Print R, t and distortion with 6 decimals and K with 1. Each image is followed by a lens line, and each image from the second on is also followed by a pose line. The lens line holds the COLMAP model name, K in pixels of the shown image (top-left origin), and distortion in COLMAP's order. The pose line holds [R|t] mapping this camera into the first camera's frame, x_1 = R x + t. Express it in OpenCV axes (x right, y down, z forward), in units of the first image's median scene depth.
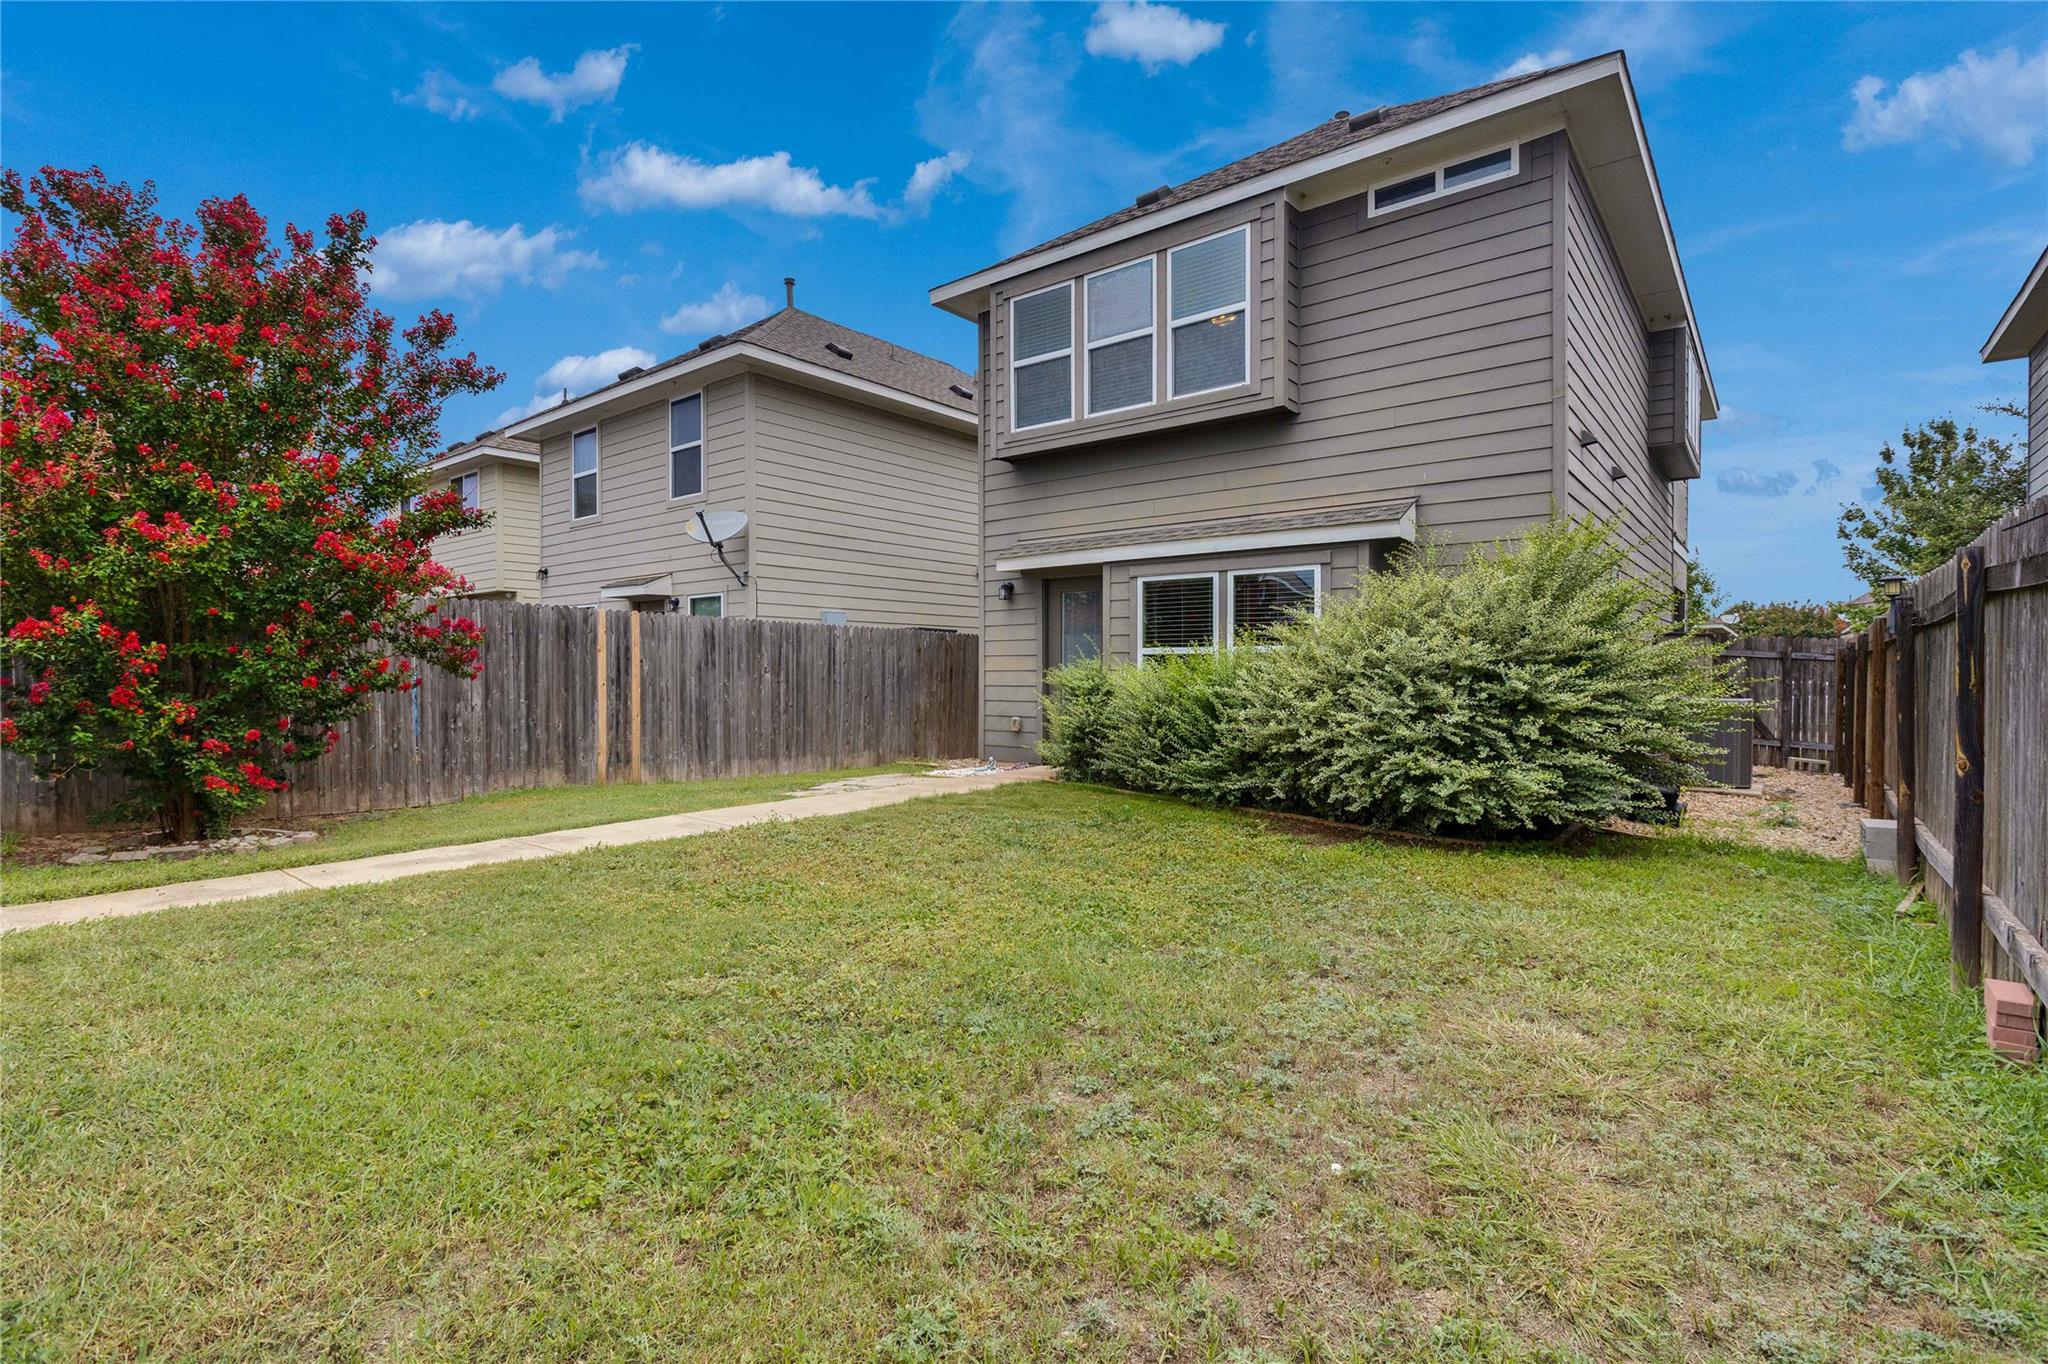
lens RADIAL K [[936.9, 0, 1012.2], [0, 936.9, 657.4], [0, 0, 1]] dist [-0.000258, -0.000355]
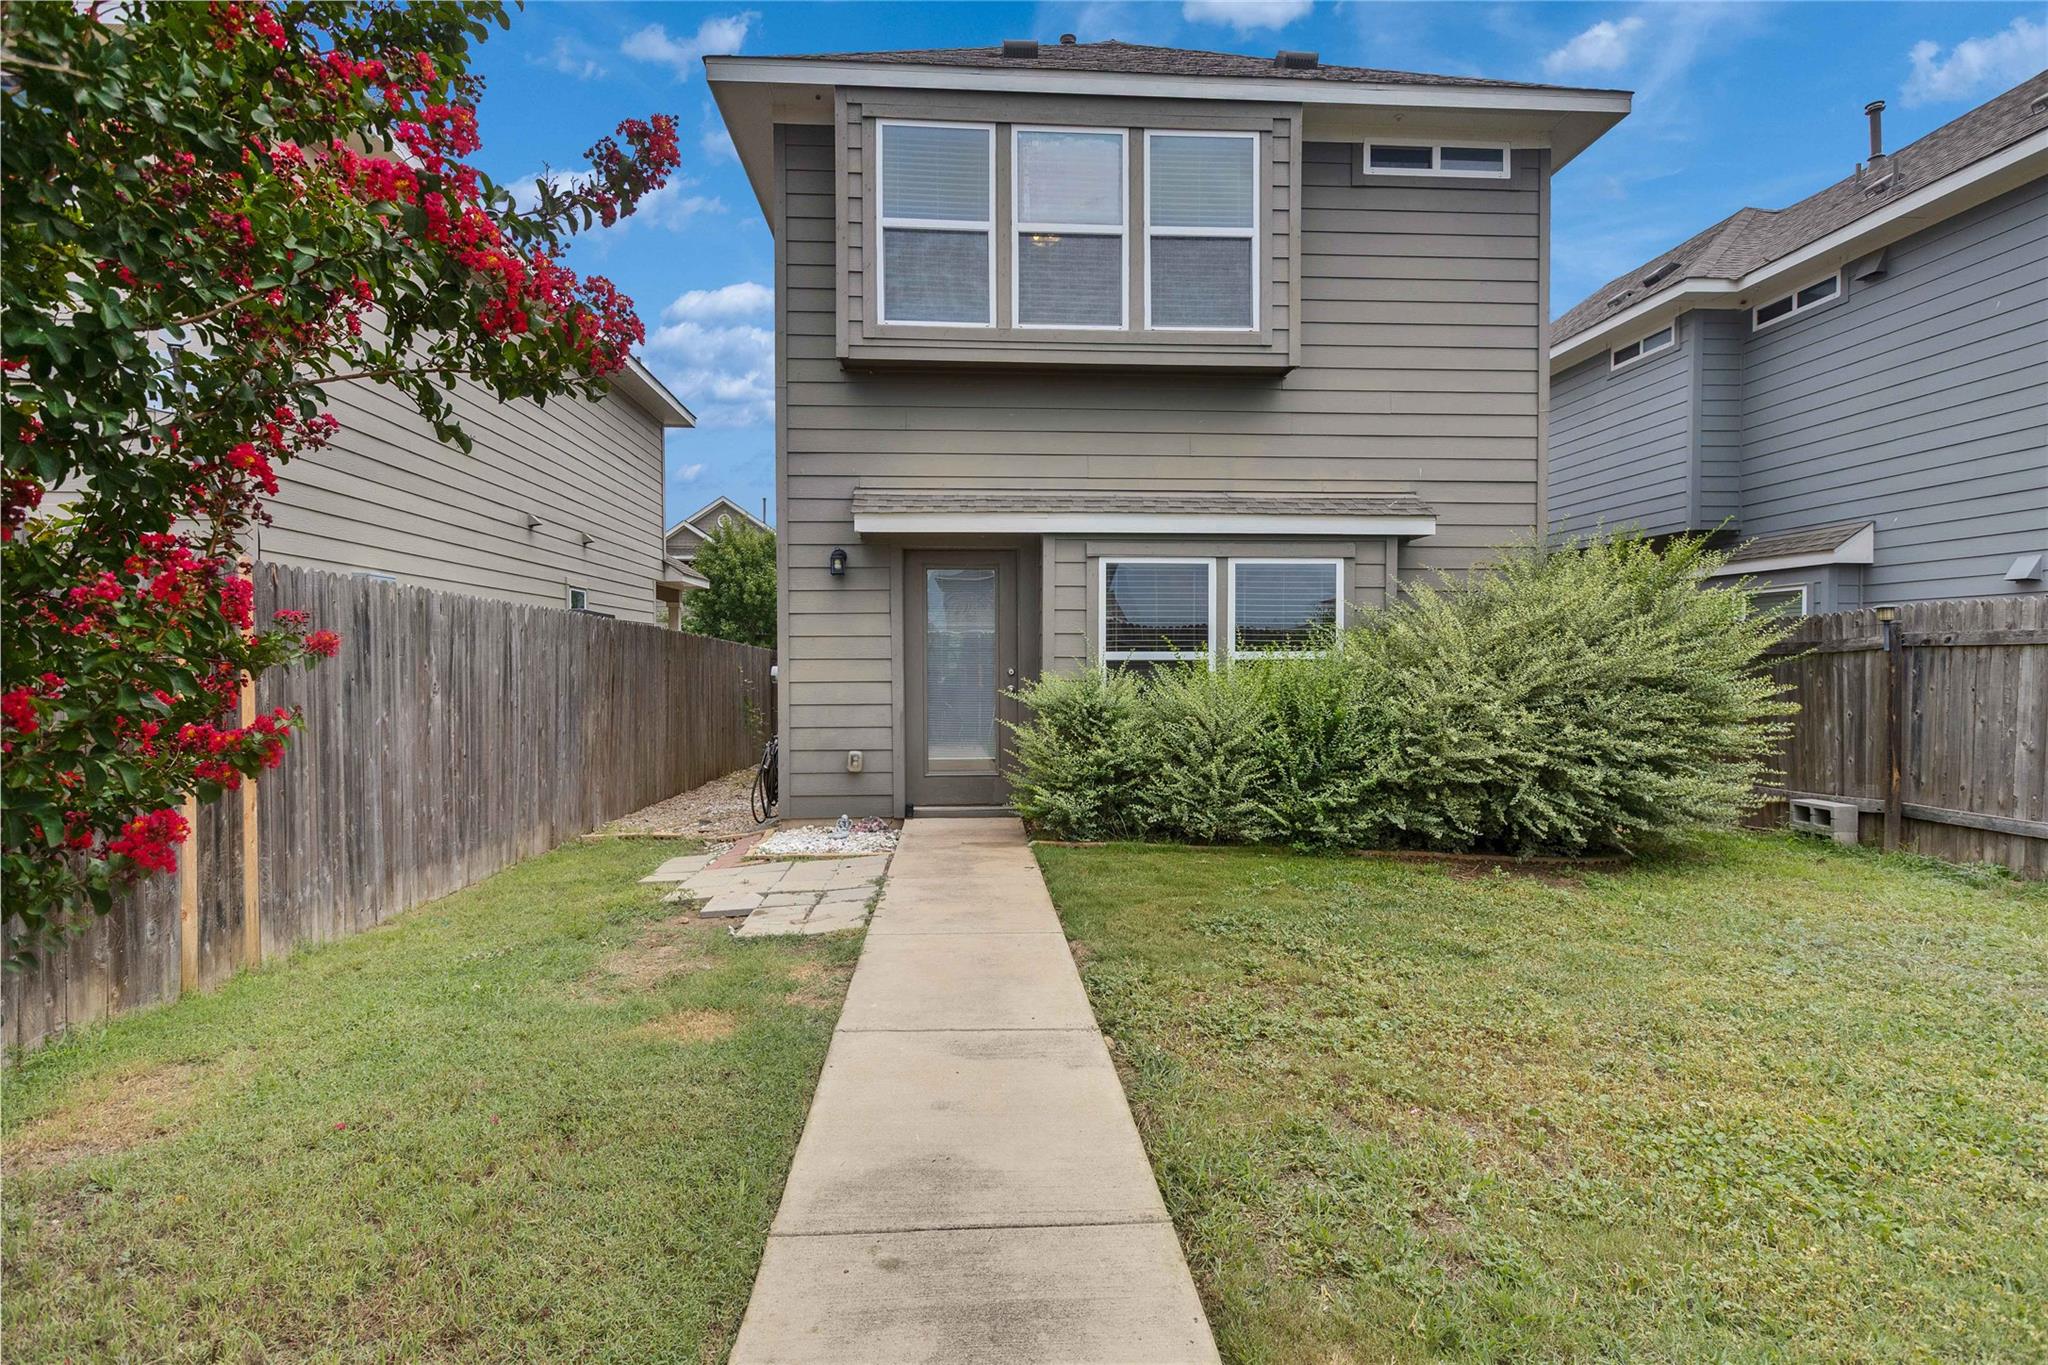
lens RADIAL K [[1025.9, 0, 1014.2], [0, 1025.9, 669.9], [0, 0, 1]] dist [0.001231, -0.000170]
pose [[0.733862, -0.007645, 0.679256, -0.461794], [-0.006803, 0.999804, 0.018603, -0.010020], [-0.679264, -0.018273, 0.733666, 0.432099]]
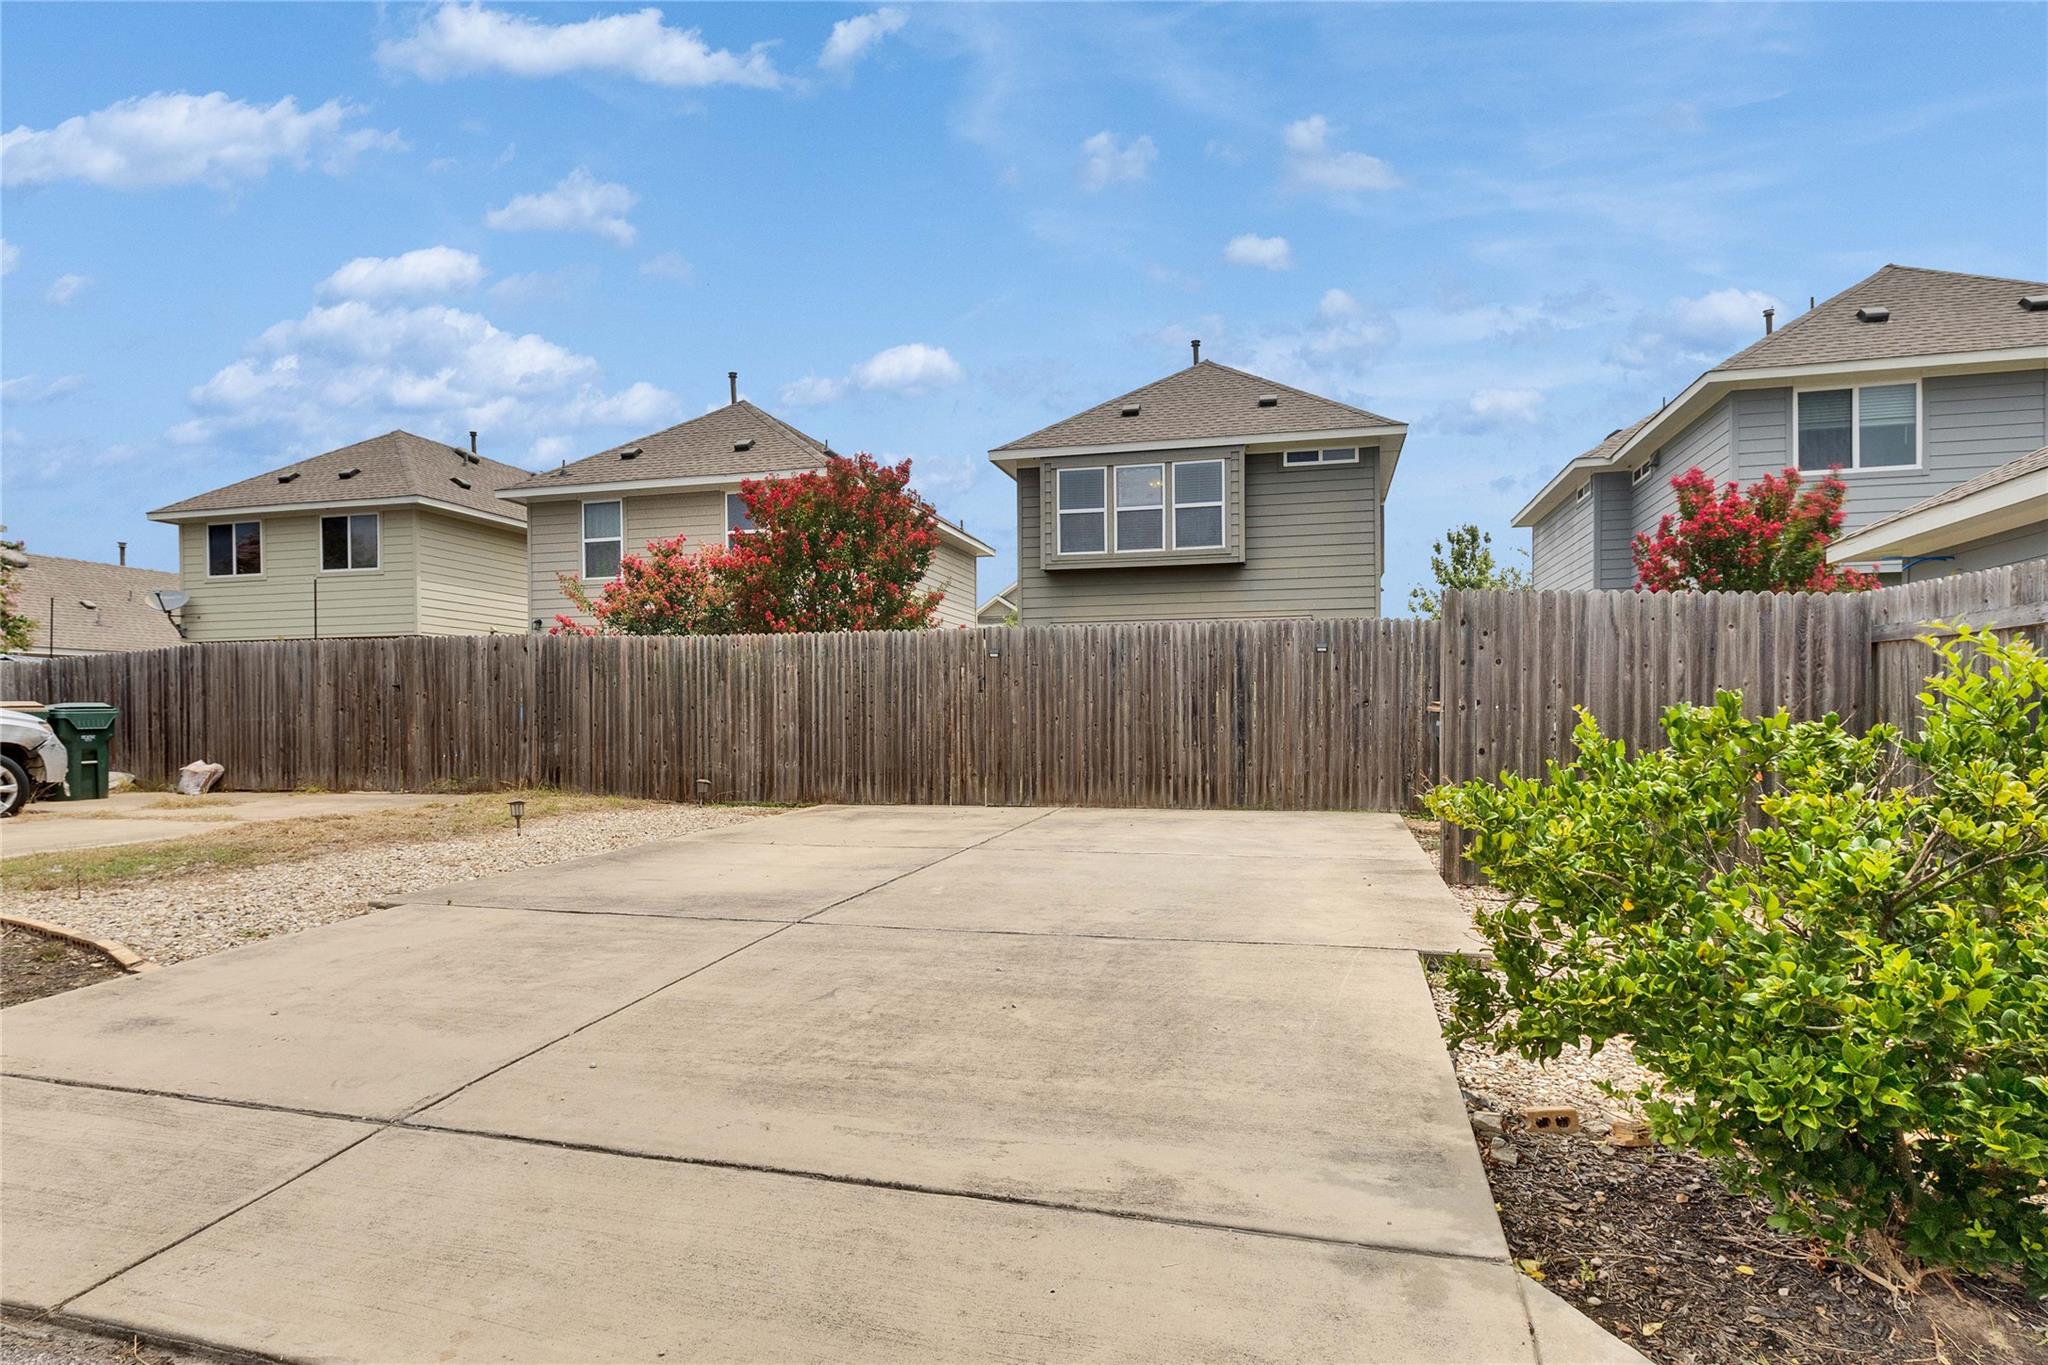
lens RADIAL K [[1175.9, 0, 955.8], [0, 1175.9, 690.6], [0, 0, 1]] dist [-0.002001, -0.000338]
pose [[0.924719, 0.005045, 0.380618, -0.981897], [0.000304, 0.999902, -0.013994, 0.014793], [-0.380651, 0.013056, 0.924626, -0.811130]]
